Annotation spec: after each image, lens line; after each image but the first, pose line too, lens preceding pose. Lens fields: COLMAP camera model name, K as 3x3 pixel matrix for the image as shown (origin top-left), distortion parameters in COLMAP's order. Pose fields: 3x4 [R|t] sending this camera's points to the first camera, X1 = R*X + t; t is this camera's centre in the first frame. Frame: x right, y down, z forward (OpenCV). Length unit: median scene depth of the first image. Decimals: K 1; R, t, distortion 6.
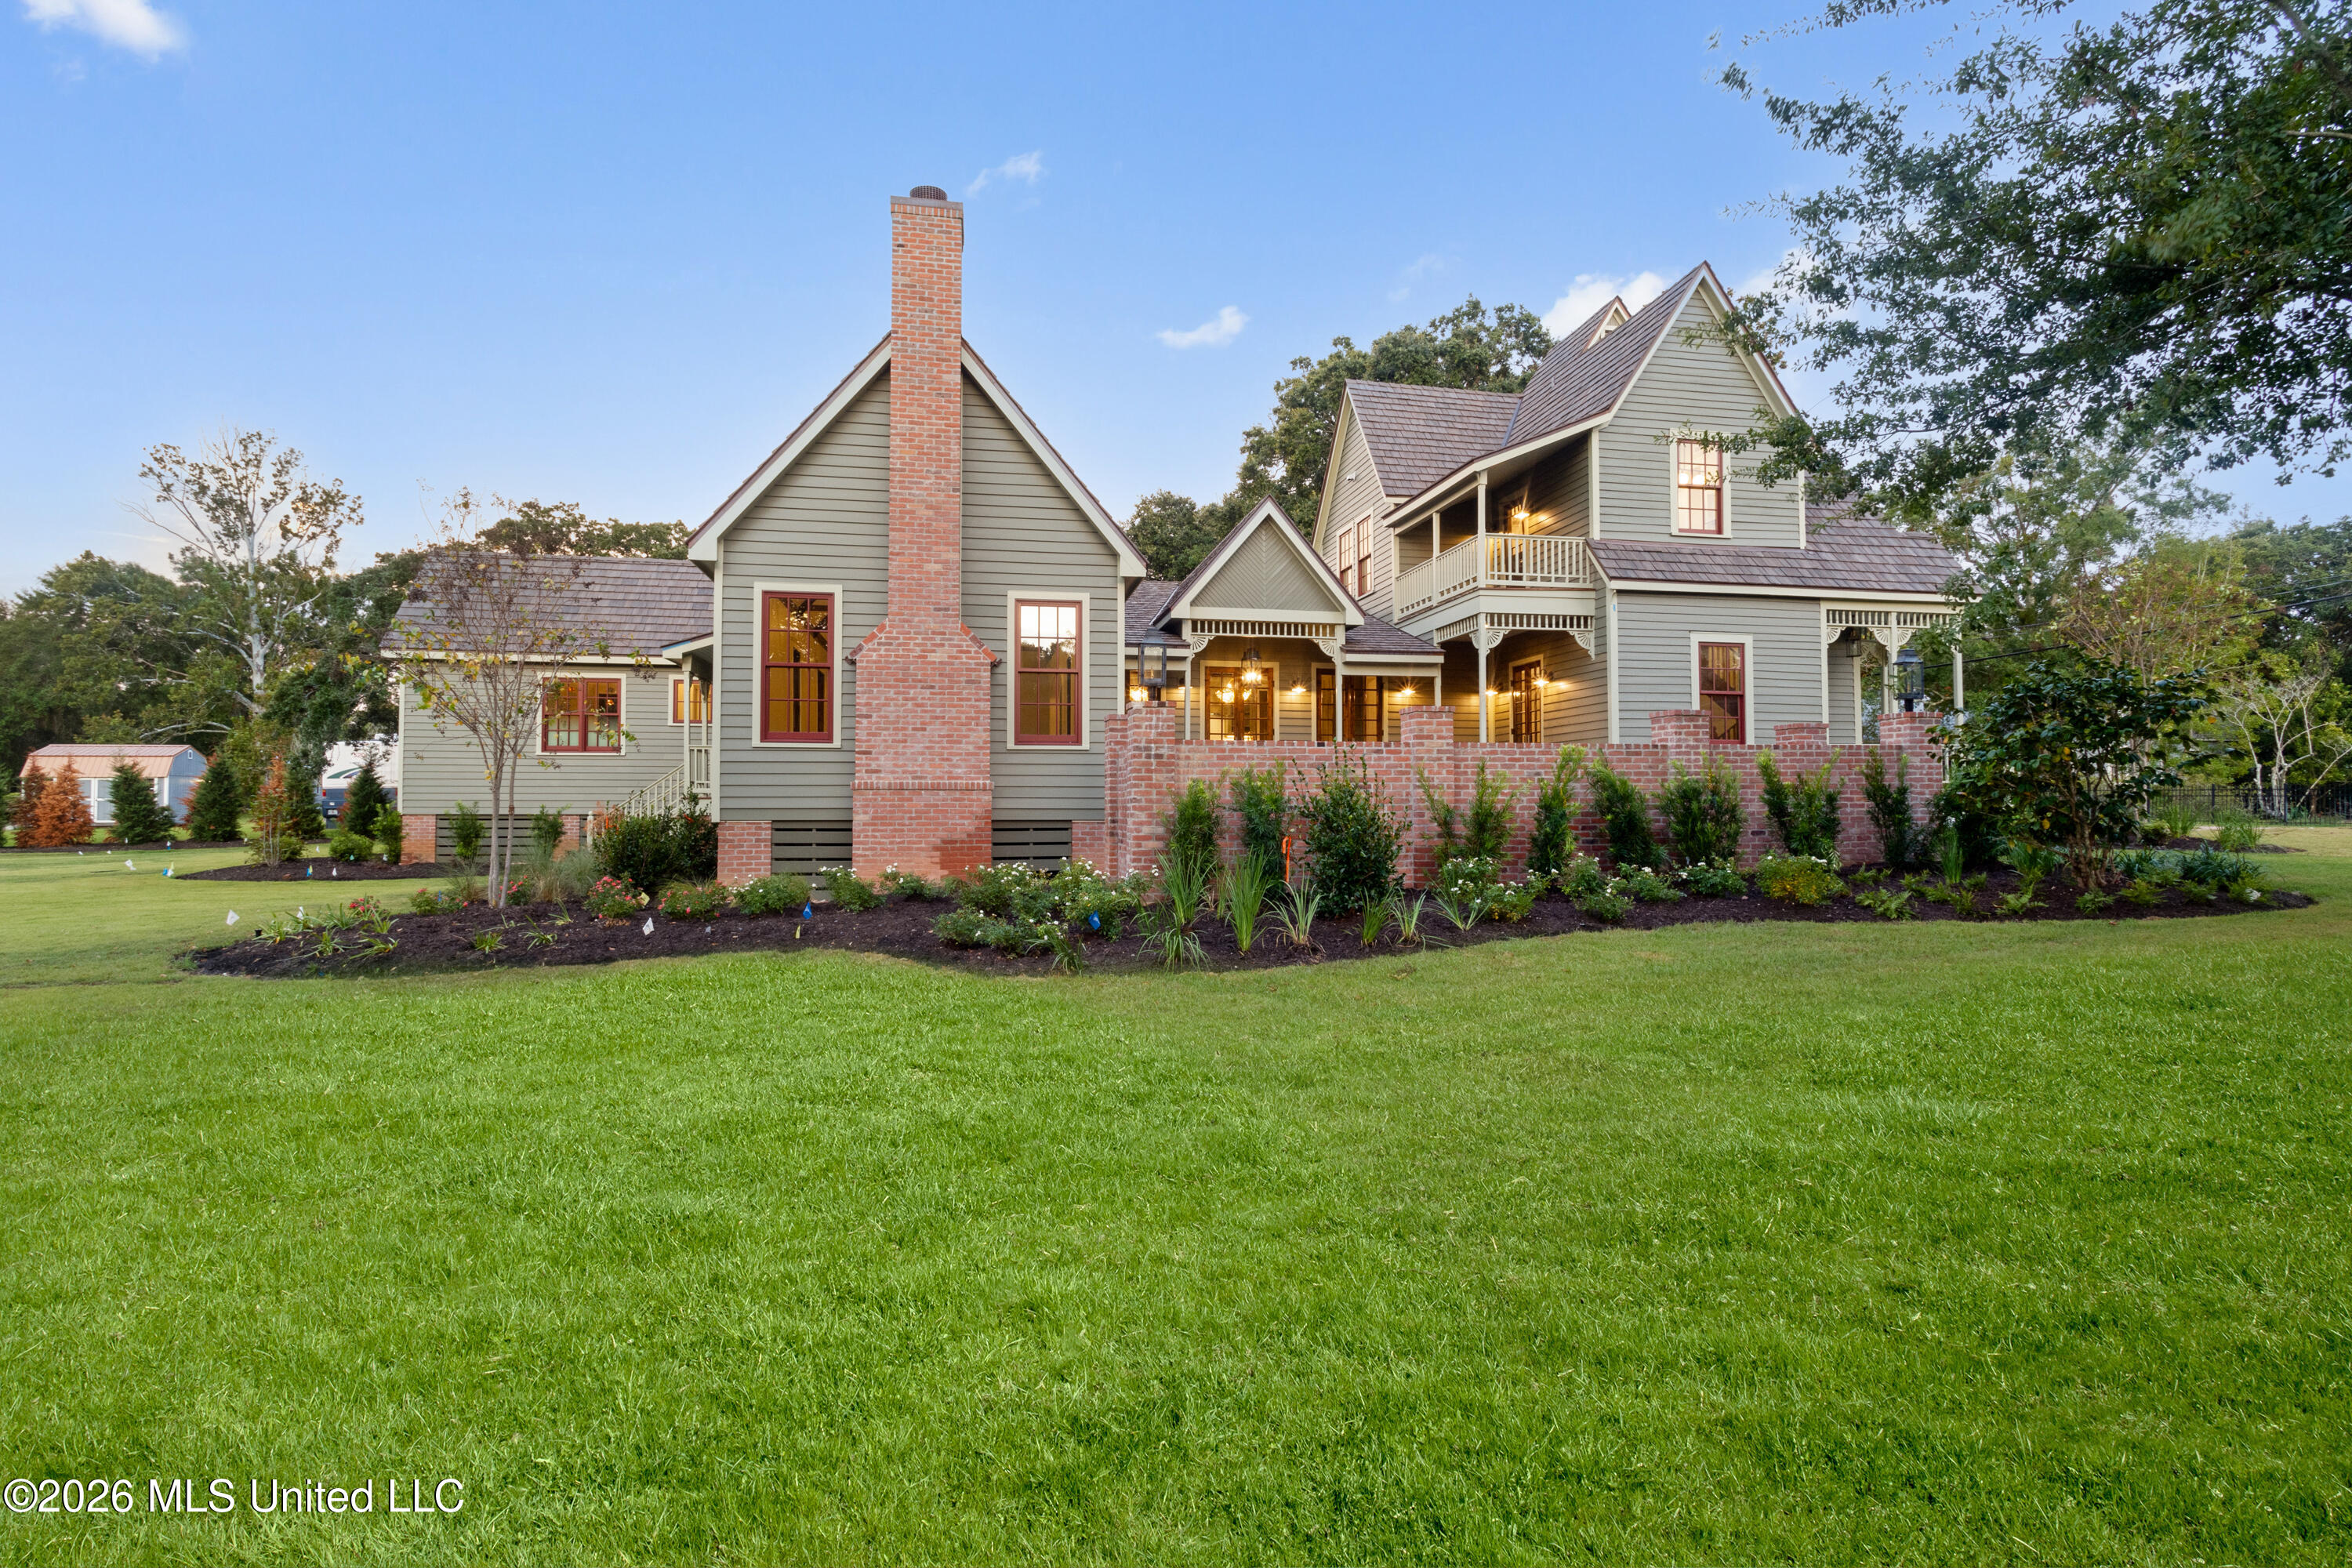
lens RADIAL K [[1103.0, 0, 1189.4], [0, 1103.0, 792.0], [0, 0, 1]] dist [-0.000959, 0.000941]
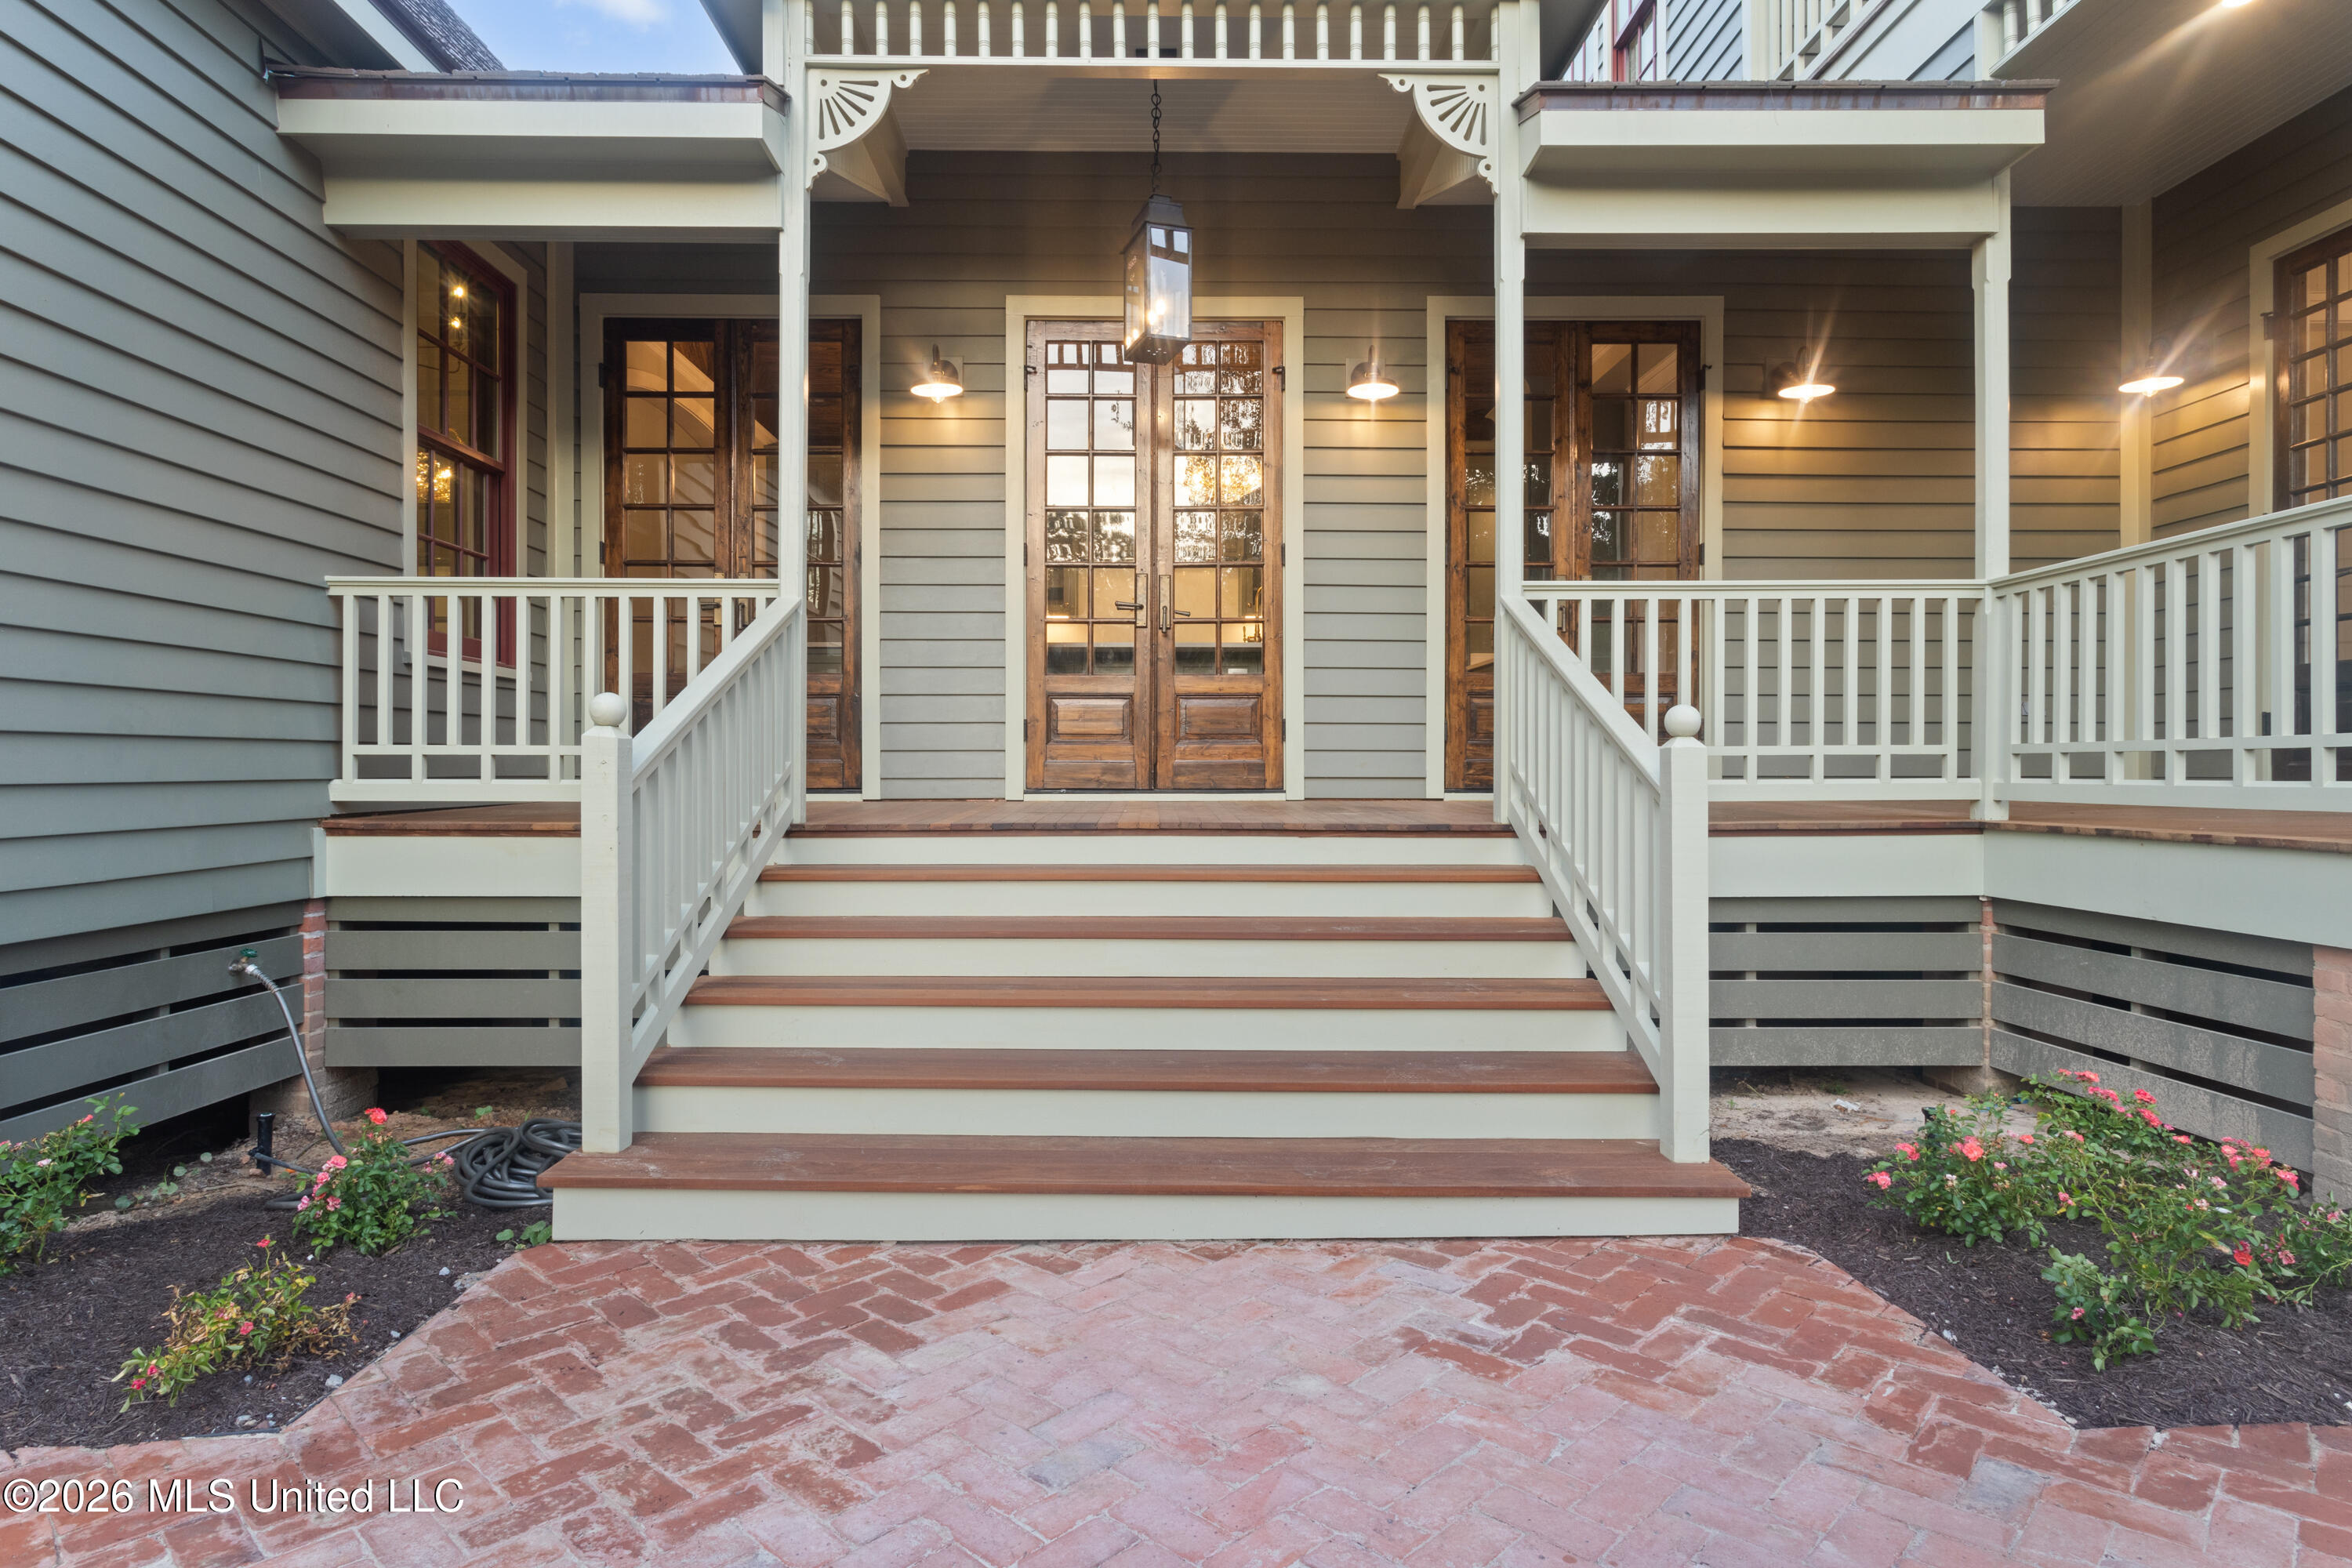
lens RADIAL K [[1287.6, 0, 1168.9], [0, 1287.6, 779.5], [0, 0, 1]] dist [0.000848, -0.000412]
pose [[0.982337, 0.003514, -0.187087, 0.121303], [0.000169, 0.999807, 0.019662, -0.004655], [0.187120, -0.019346, 0.982147, 0.760829]]
